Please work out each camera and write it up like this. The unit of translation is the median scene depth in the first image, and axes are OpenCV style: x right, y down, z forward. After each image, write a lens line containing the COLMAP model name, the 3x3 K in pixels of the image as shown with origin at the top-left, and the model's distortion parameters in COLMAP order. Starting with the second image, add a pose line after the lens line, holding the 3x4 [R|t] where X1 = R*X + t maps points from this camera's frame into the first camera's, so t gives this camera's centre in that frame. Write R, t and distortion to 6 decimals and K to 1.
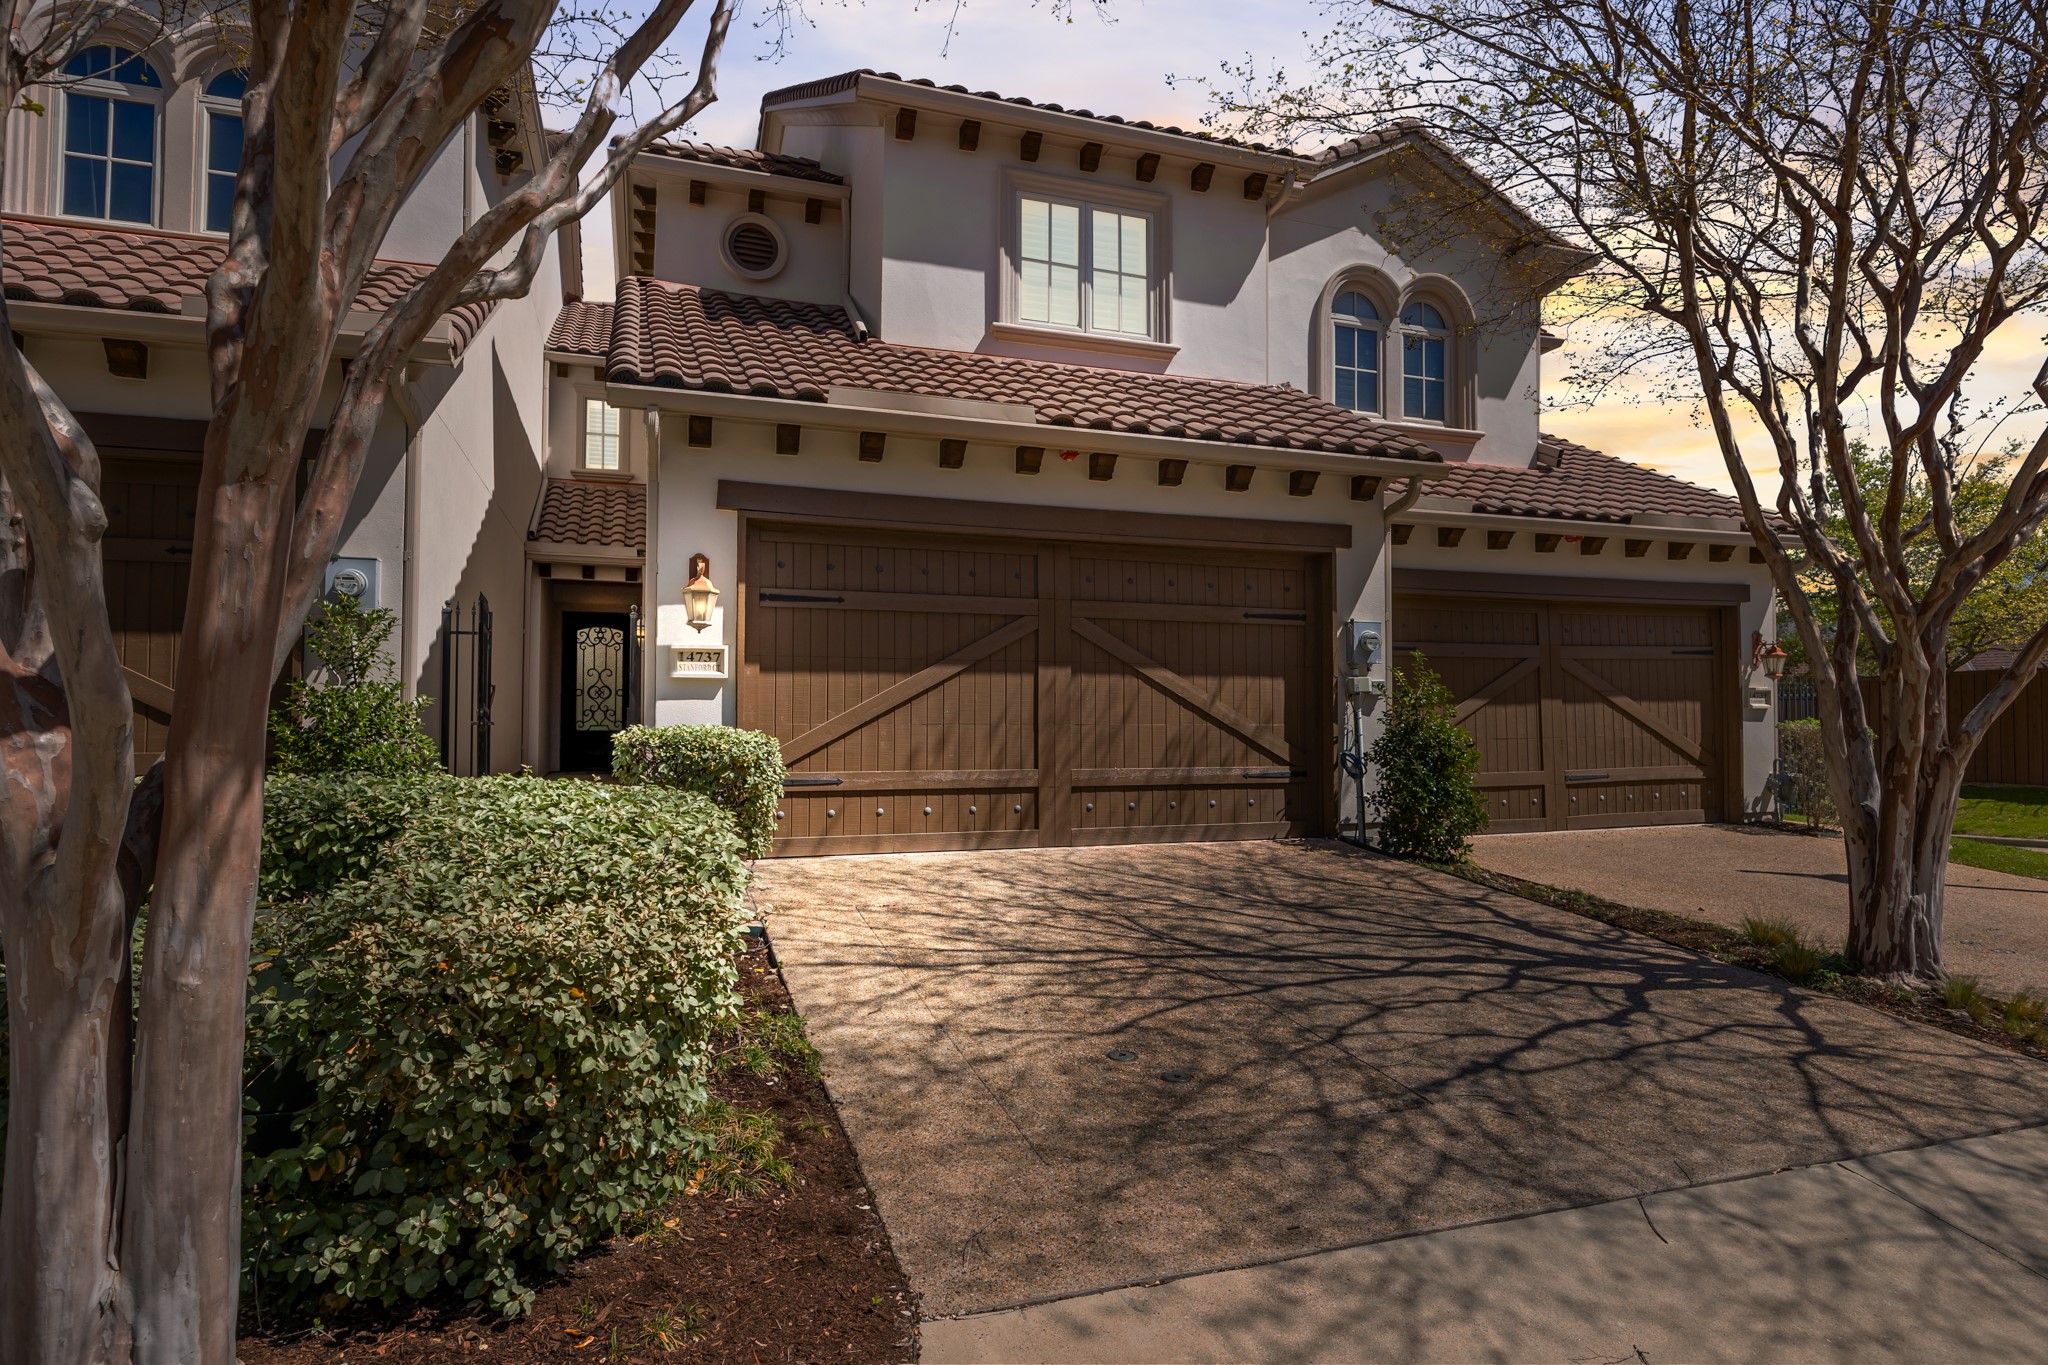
lens RADIAL K [[1177.5, 0, 1024.0], [0, 1177.5, 682.5], [0, 0, 1]] dist [0.003898, 0.000847]
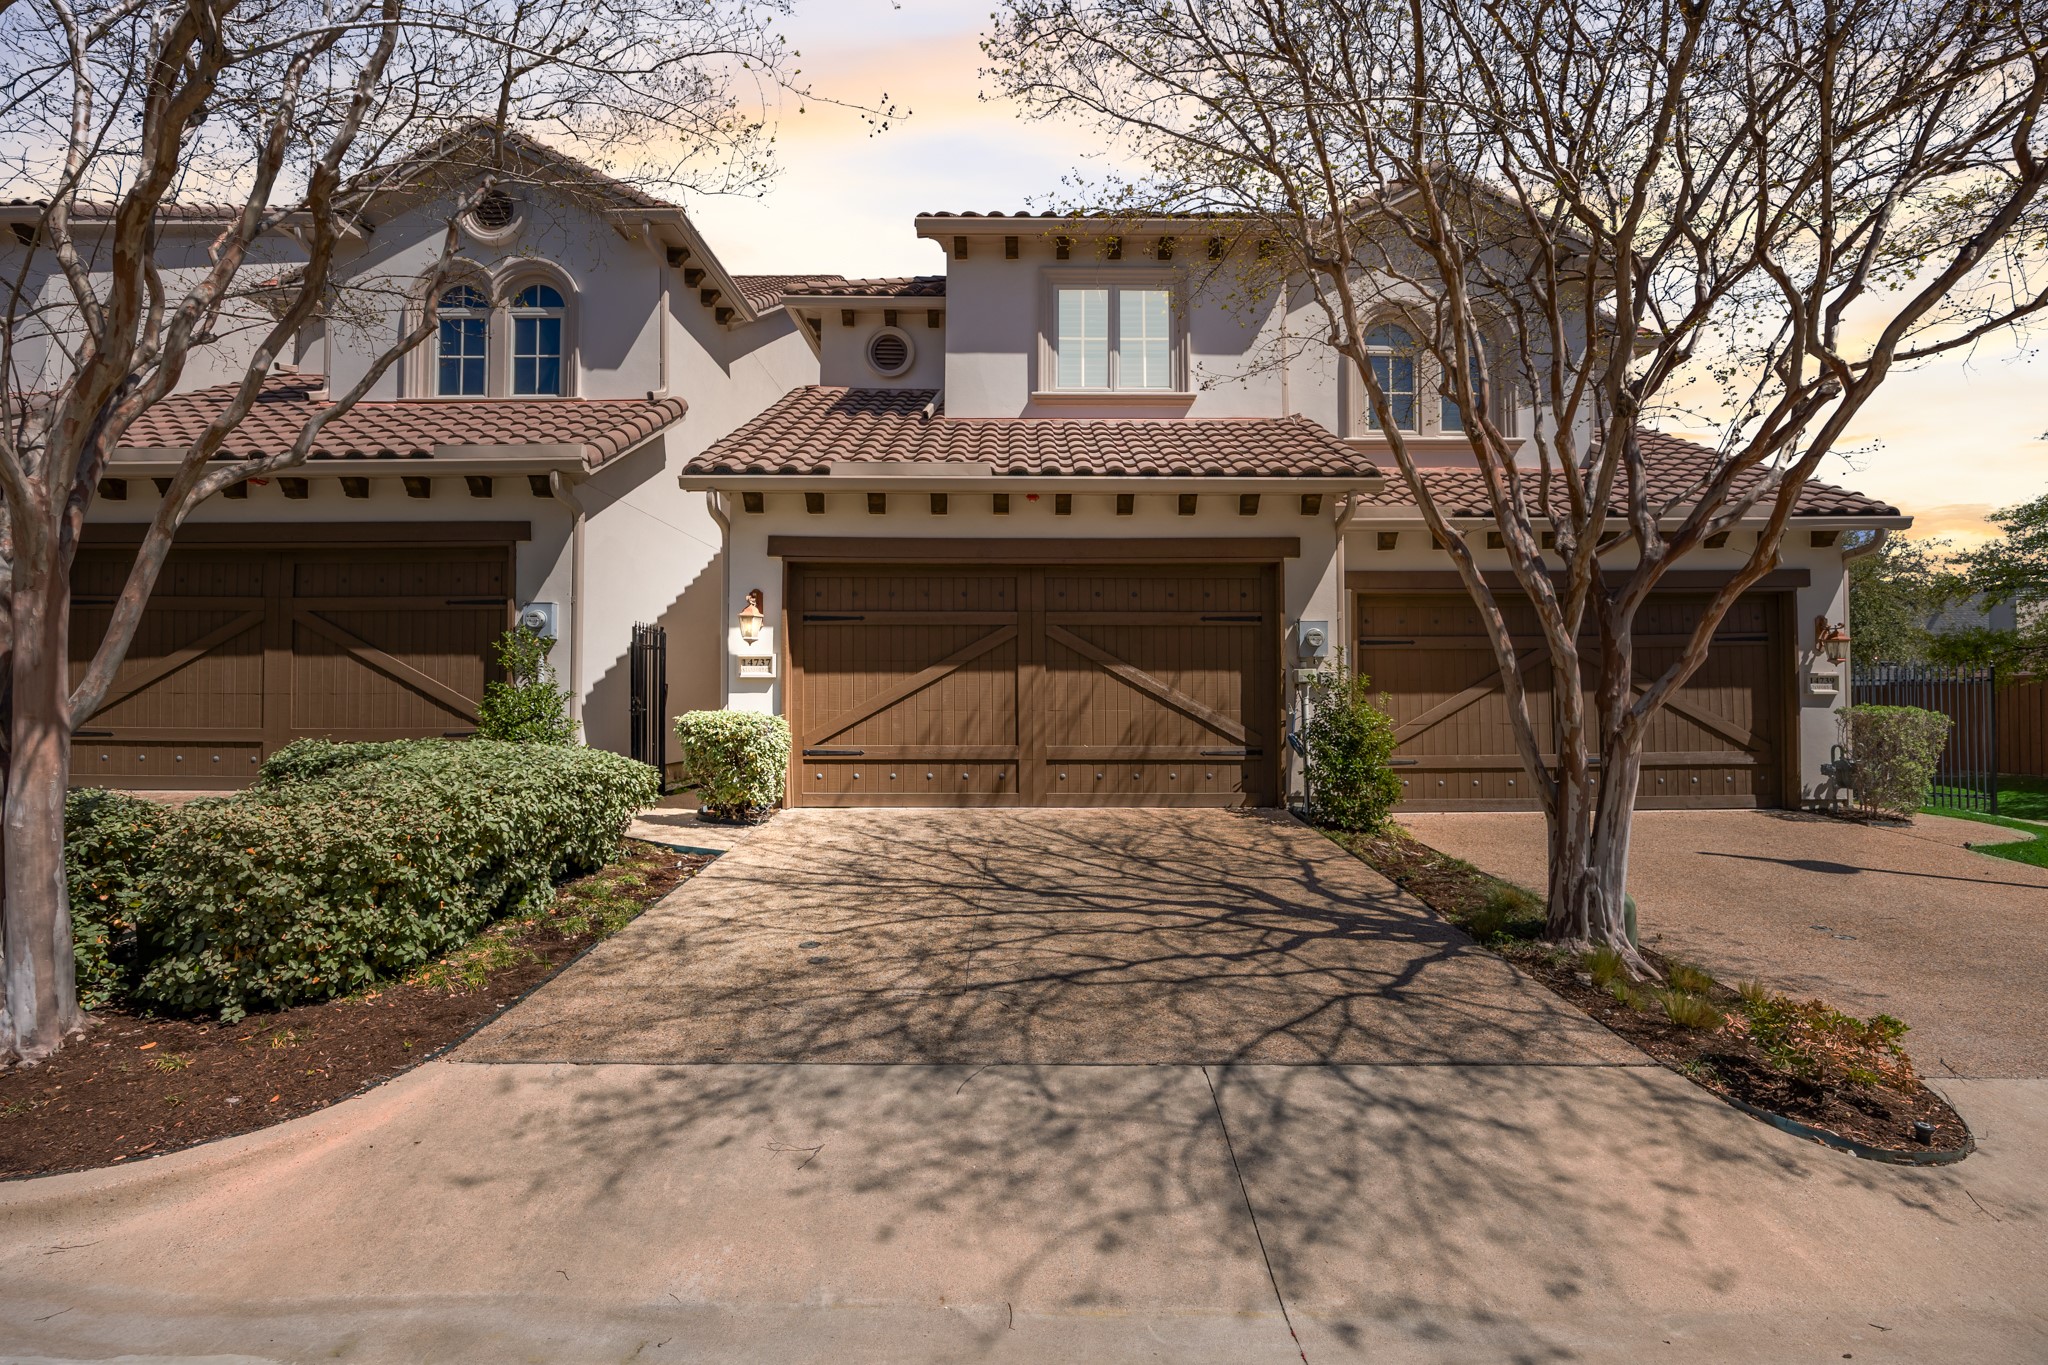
lens RADIAL K [[993.9, 0, 1024.0], [0, 993.9, 682.5], [0, 0, 1]] dist [-0.001043, -0.000101]
pose [[0.940424, -0.010694, -0.339837, 0.381253], [0.012309, 0.999921, 0.002597, 0.002649], [0.339782, -0.006626, 0.940481, -0.007249]]
